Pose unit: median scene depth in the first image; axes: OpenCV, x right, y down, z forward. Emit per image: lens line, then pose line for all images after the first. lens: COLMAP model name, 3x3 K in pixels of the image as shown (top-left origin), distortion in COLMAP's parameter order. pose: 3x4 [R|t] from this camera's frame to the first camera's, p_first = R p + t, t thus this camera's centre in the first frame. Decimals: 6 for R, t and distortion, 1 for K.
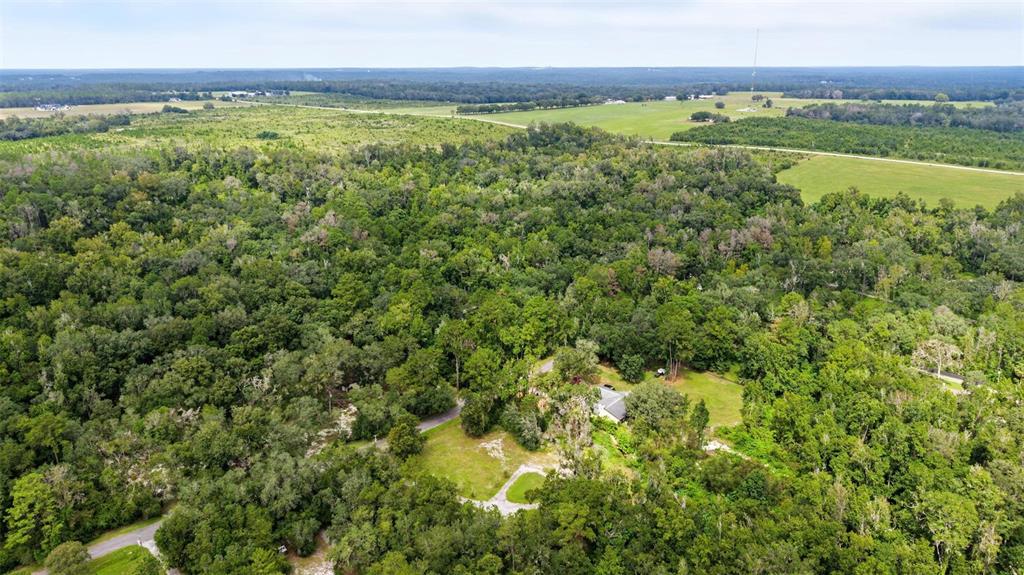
lens RADIAL K [[685.7, 0, 510.7], [0, 685.7, 285.7], [0, 0, 1]] dist [0.035515, -0.009730]
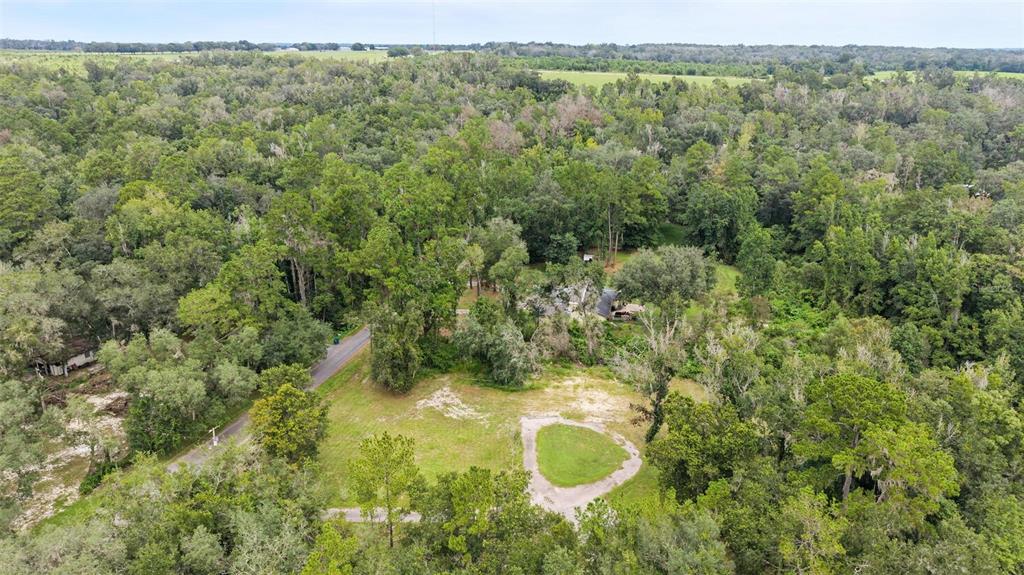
lens RADIAL K [[685.7, 0, 514.5], [0, 685.7, 289.6], [0, 0, 1]] dist [0.035515, -0.009730]
pose [[0.883706, -0.151754, 0.442758, -0.190582], [0.136521, 0.988417, 0.066293, 0.120910], [-0.447690, 0.001863, 0.894187, 0.502171]]
